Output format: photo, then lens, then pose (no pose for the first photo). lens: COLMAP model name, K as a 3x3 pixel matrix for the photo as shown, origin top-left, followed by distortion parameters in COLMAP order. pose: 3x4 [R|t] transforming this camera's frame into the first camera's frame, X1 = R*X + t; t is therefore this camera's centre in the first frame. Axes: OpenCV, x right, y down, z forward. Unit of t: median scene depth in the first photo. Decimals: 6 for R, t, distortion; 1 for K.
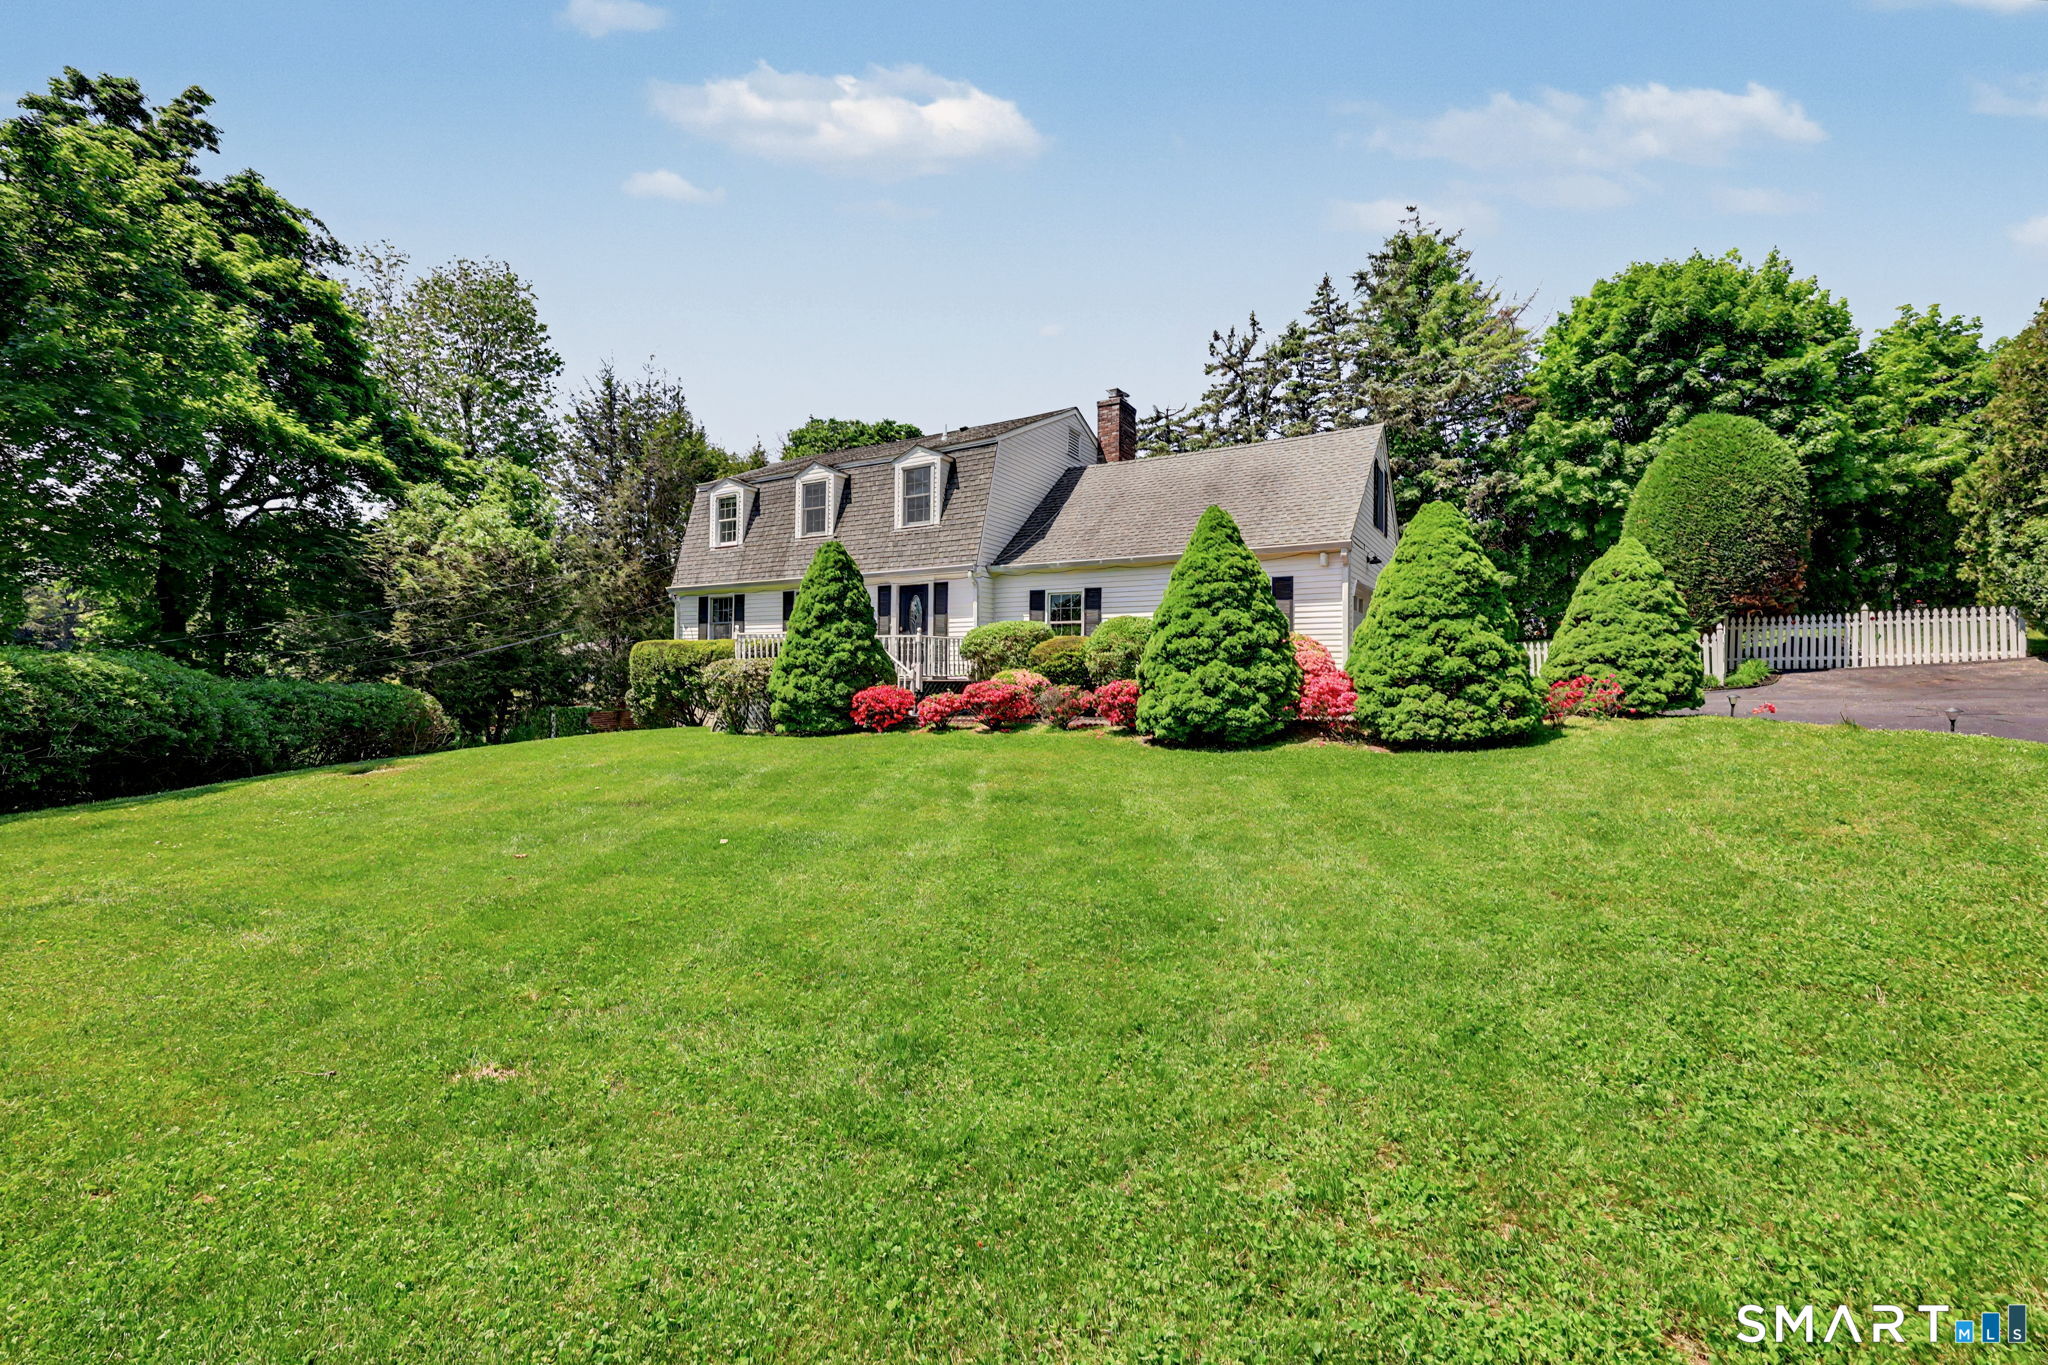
lens RADIAL K [[826.9, 0, 1030.8], [0, 826.9, 677.6], [0, 0, 1]] dist [0.000396, -0.000094]
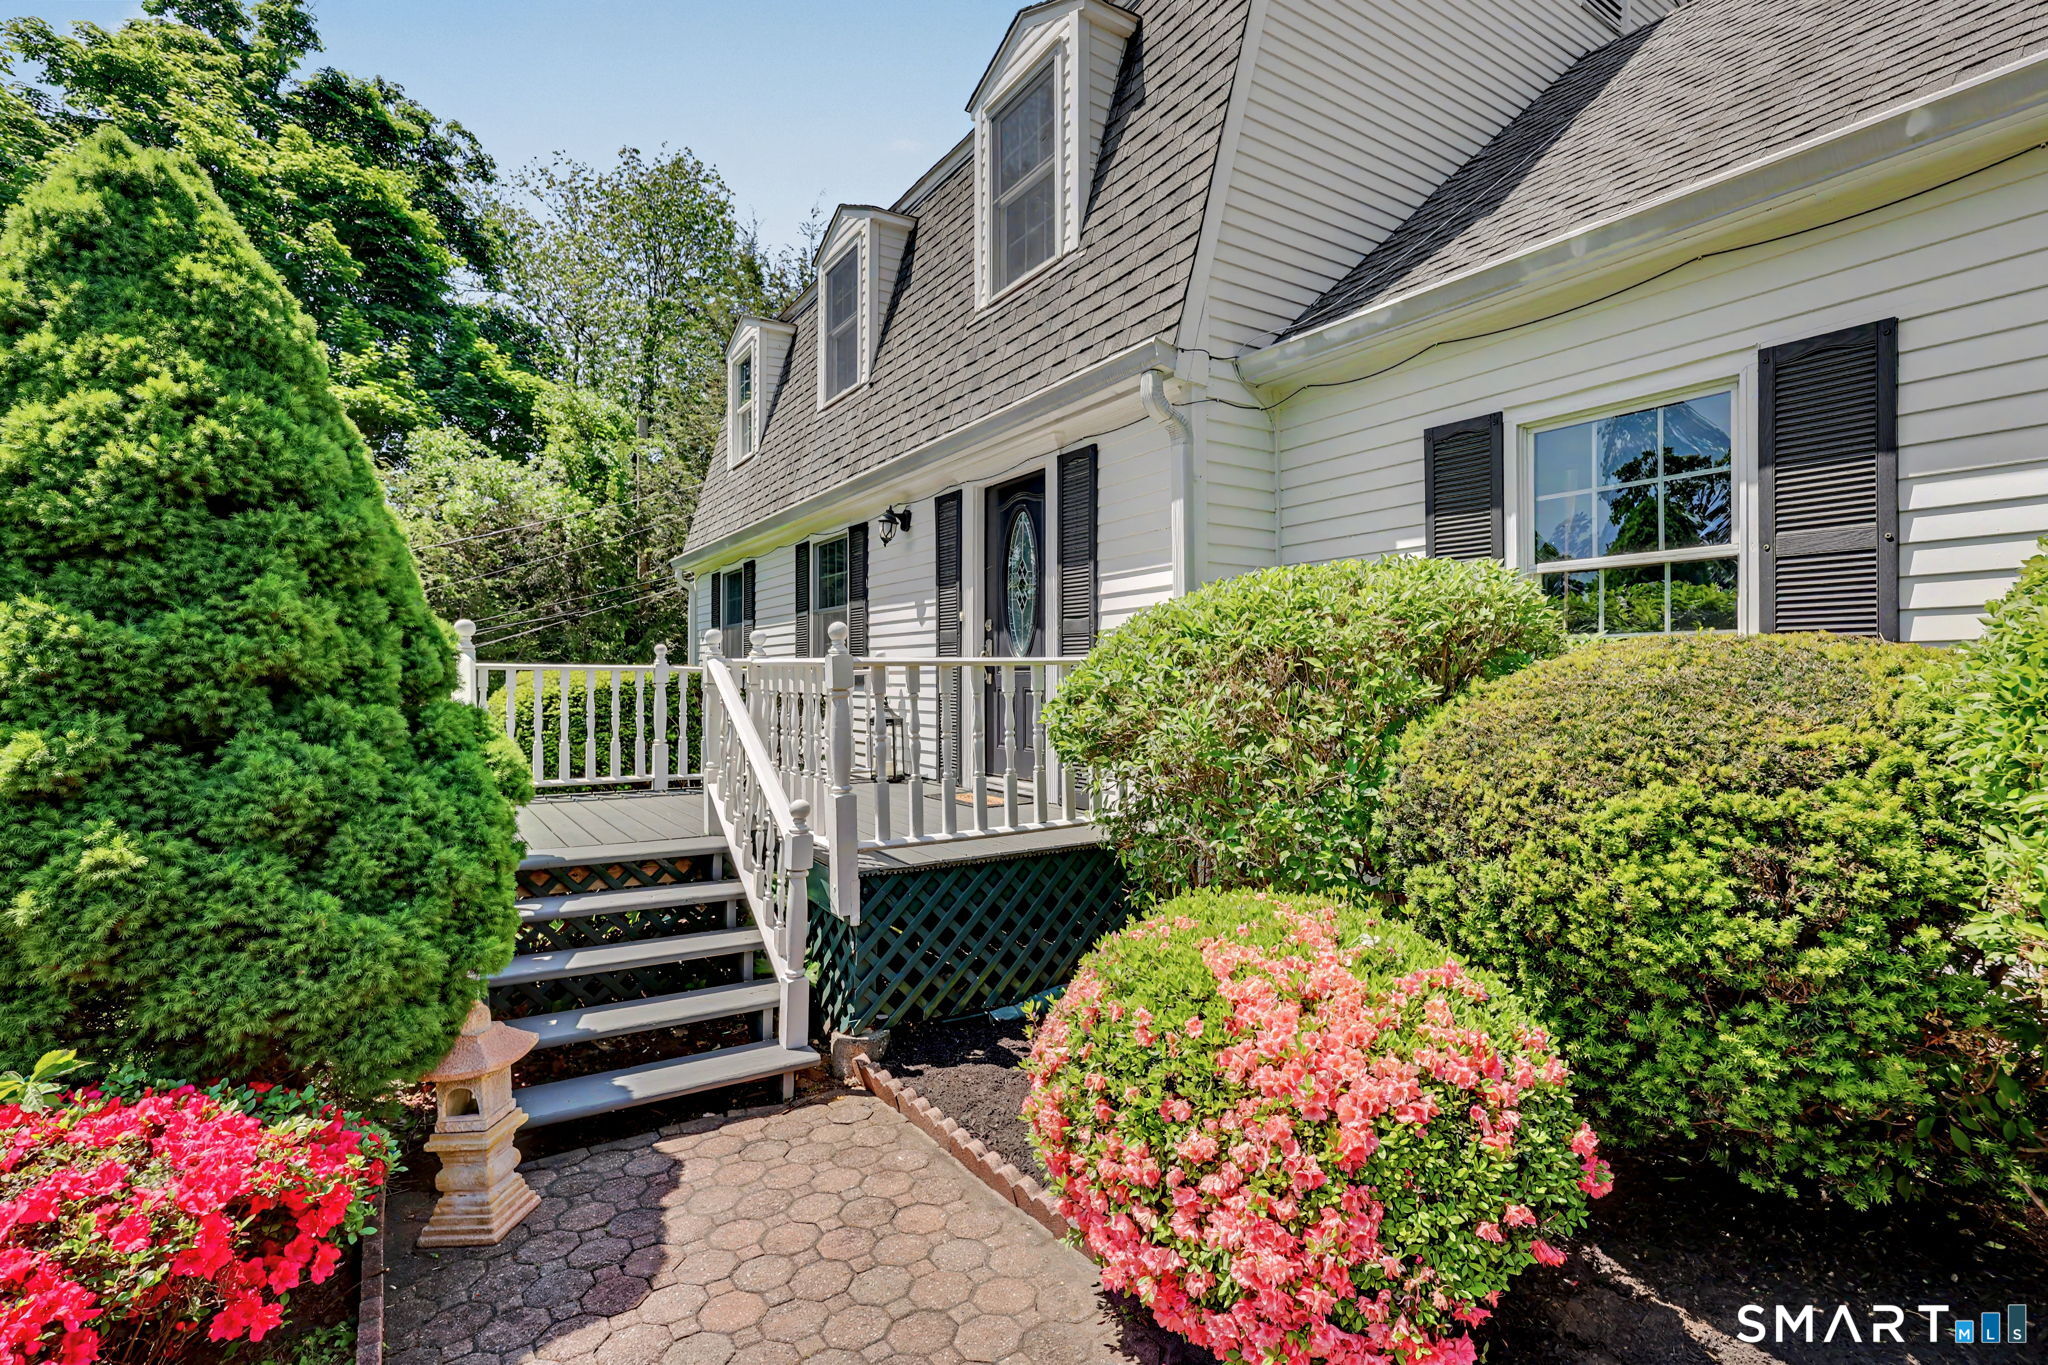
lens RADIAL K [[945.8, 0, 1022.2], [0, 945.8, 667.7], [0, 0, 1]] dist [-0.000750, -0.000050]
pose [[0.895894, -0.015917, -0.443983, 0.013178], [0.011864, 0.999859, -0.011907, -0.039777], [0.444110, 0.005400, 0.895956, 0.710768]]
